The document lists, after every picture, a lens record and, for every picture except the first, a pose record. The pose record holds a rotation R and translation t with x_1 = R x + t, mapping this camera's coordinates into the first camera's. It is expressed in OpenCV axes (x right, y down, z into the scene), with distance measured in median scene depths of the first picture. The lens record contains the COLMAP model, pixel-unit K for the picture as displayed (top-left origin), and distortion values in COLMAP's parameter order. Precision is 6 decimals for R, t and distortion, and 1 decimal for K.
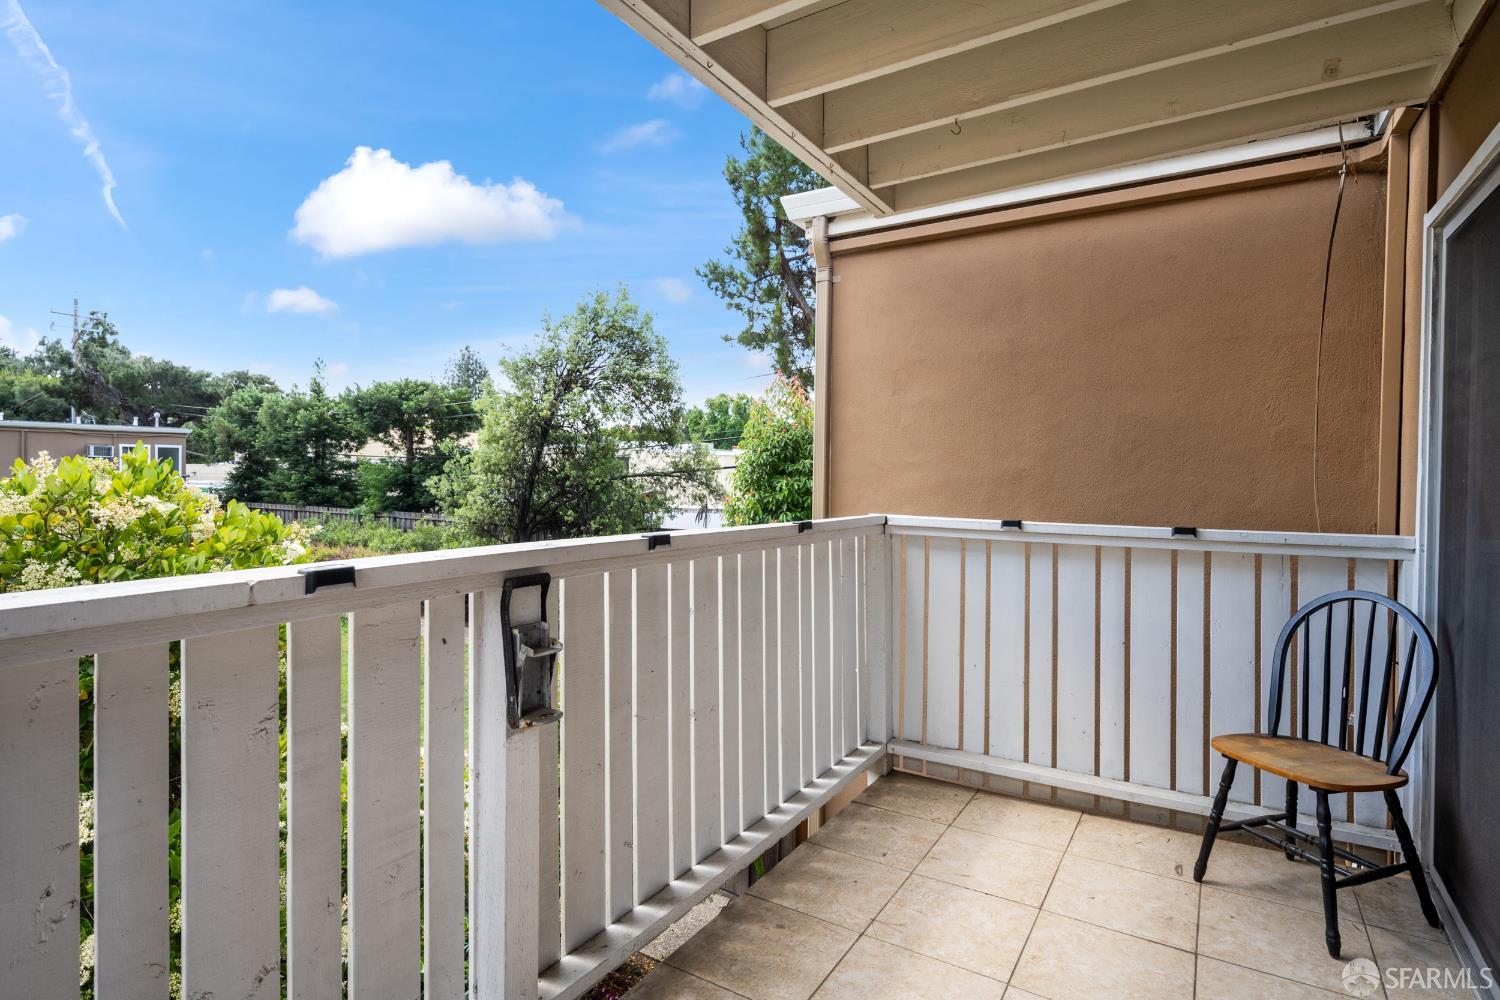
lens RADIAL K [[760.8, 0, 750.0], [0, 760.8, 500.0], [0, 0, 1]] dist [-0.001978, -0.000424]
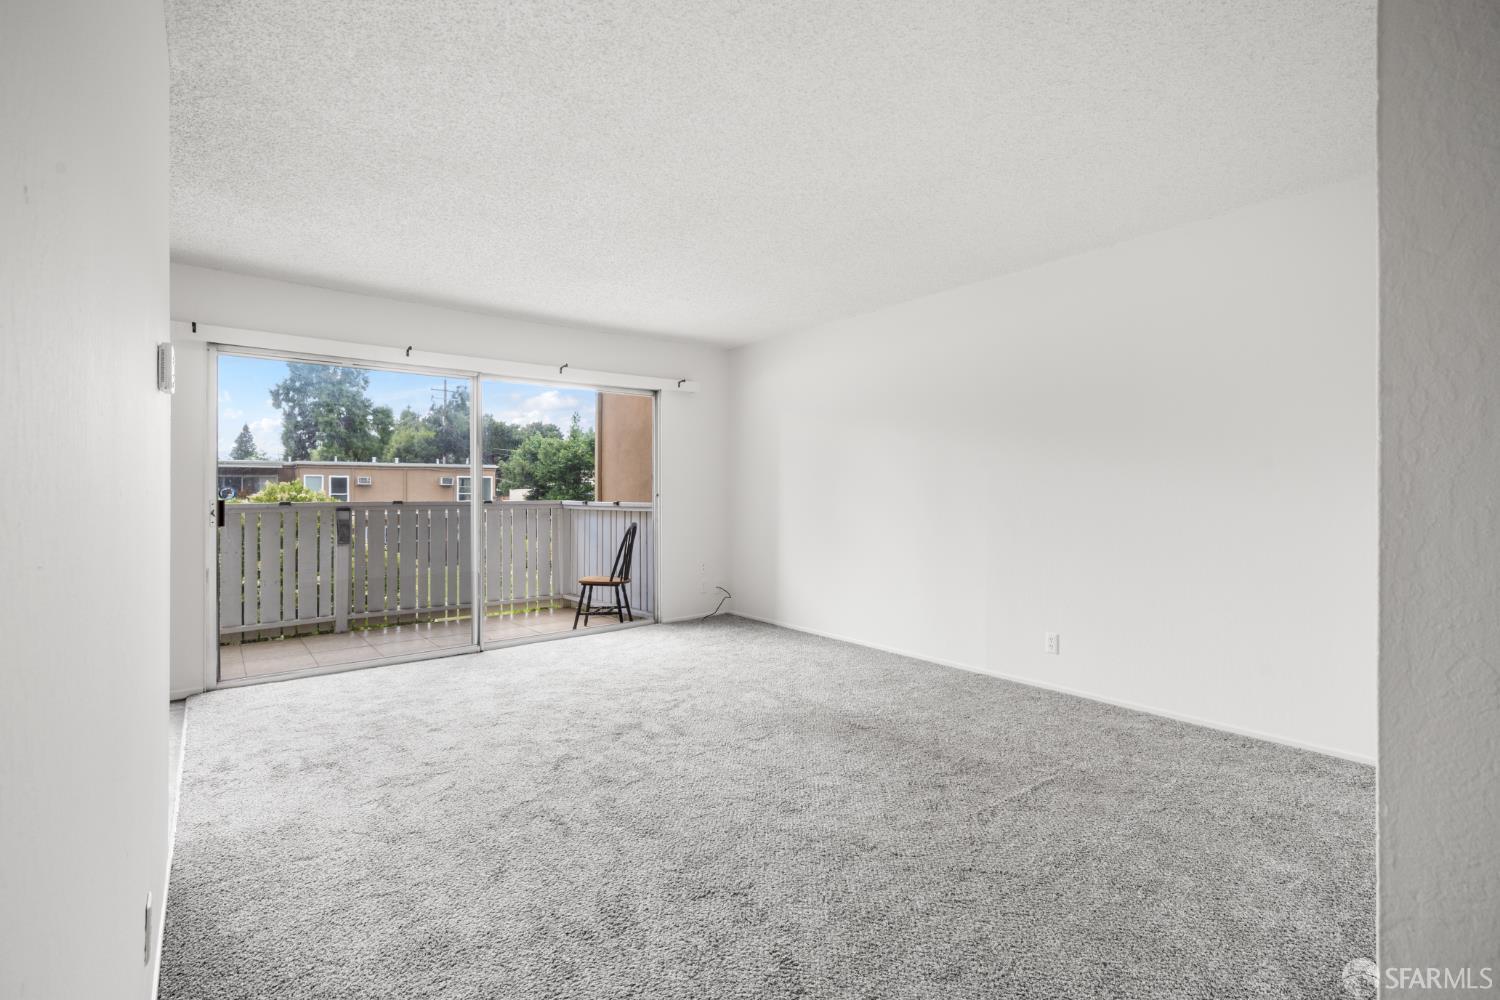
lens RADIAL K [[671.4, 0, 750.0], [0, 671.4, 500.0], [0, 0, 1]] dist [0.000315, 0.000005]
pose [[0.949145, -0.011828, -0.314618, 0.128924], [0.004737, 0.999717, -0.023294, 0.006596], [0.314805, 0.020619, 0.948932, -0.077035]]
